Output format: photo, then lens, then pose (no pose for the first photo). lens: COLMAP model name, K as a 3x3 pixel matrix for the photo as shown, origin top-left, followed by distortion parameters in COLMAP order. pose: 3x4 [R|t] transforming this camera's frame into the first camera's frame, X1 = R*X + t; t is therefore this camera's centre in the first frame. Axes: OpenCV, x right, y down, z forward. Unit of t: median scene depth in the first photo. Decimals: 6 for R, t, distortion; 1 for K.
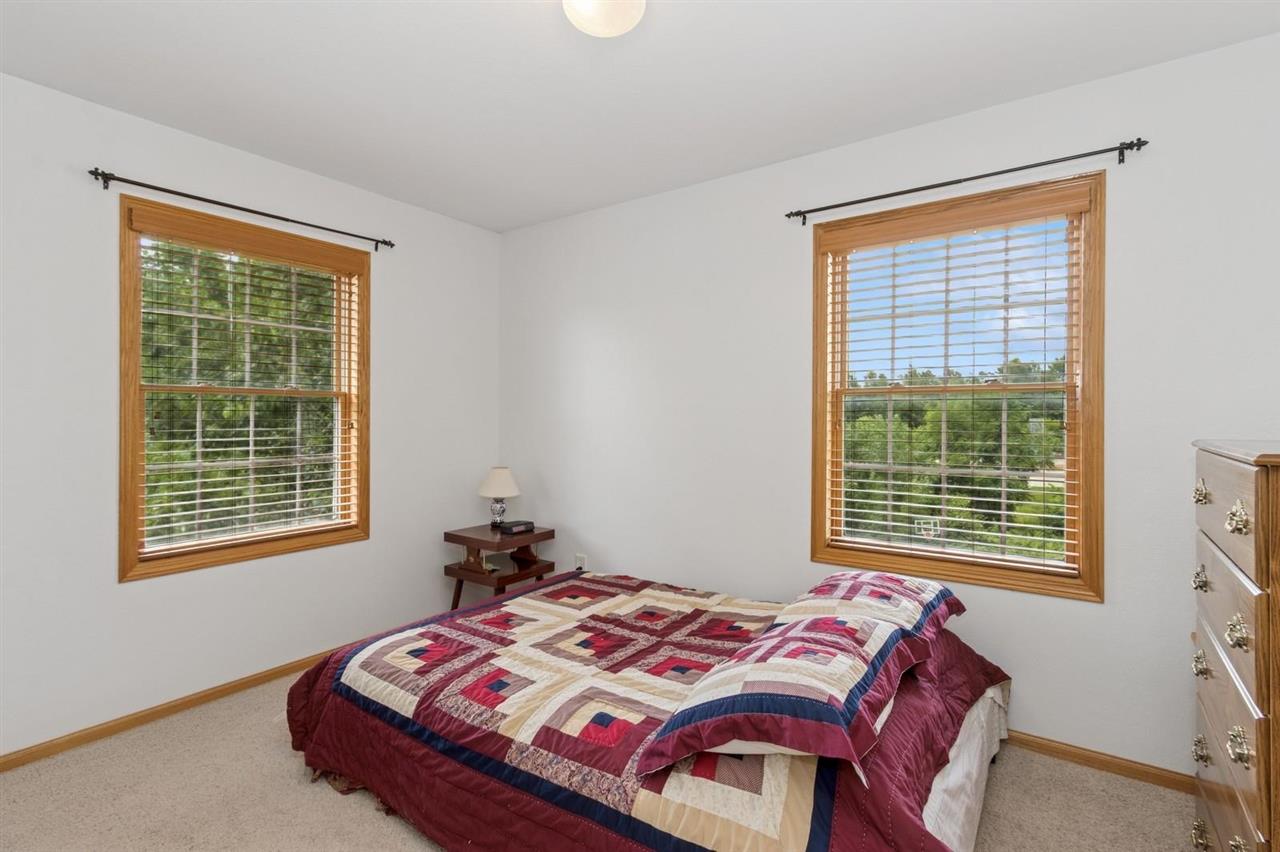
lens RADIAL K [[605.0, 0, 655.9], [0, 605.0, 428.9], [0, 0, 1]] dist [-0.000448, 0.000100]
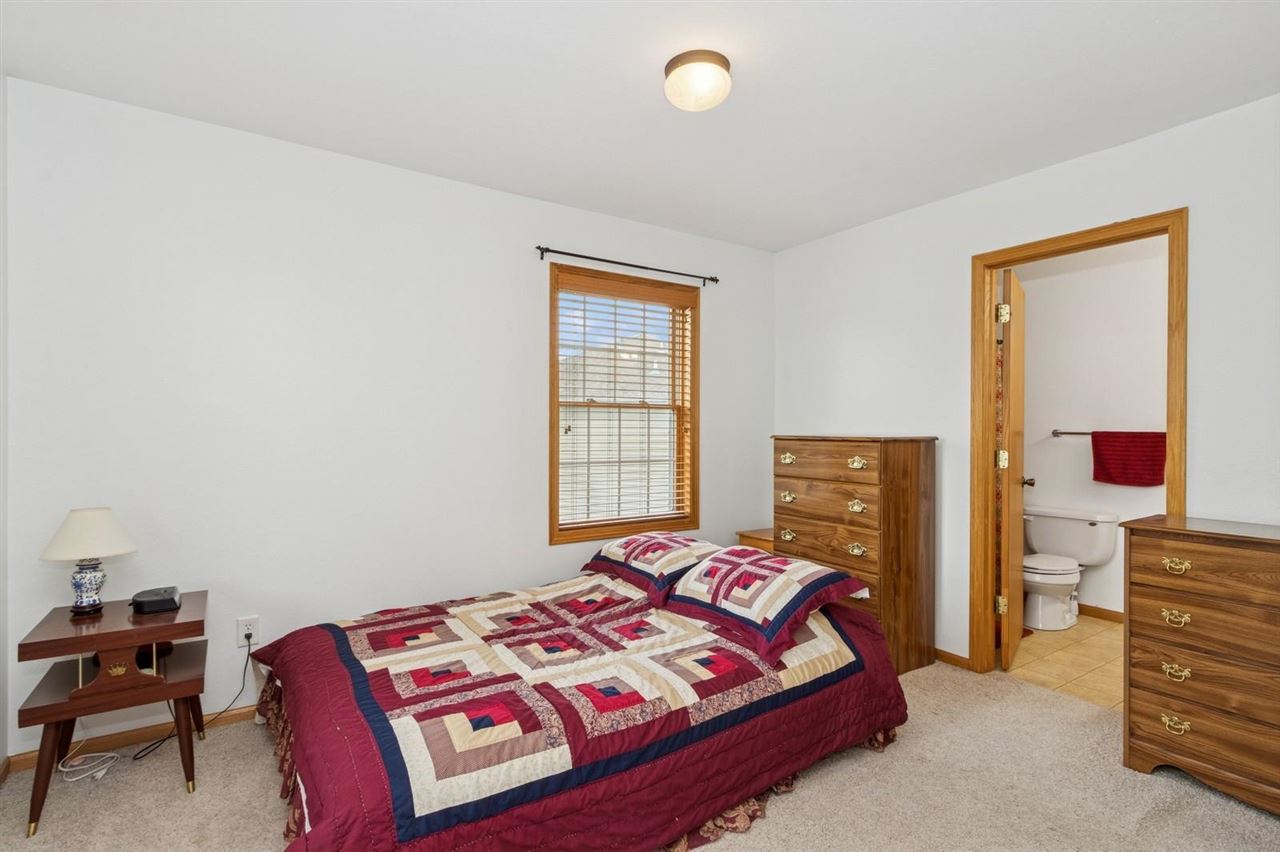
lens RADIAL K [[605.0, 0, 655.9], [0, 605.0, 428.9], [0, 0, 1]] dist [-0.000448, 0.000100]
pose [[0.351680, -0.000504, 0.936120, -0.958367], [0.014209, 0.999888, -0.004800, 0.000390], [-0.936013, 0.014989, 0.351647, 0.473939]]
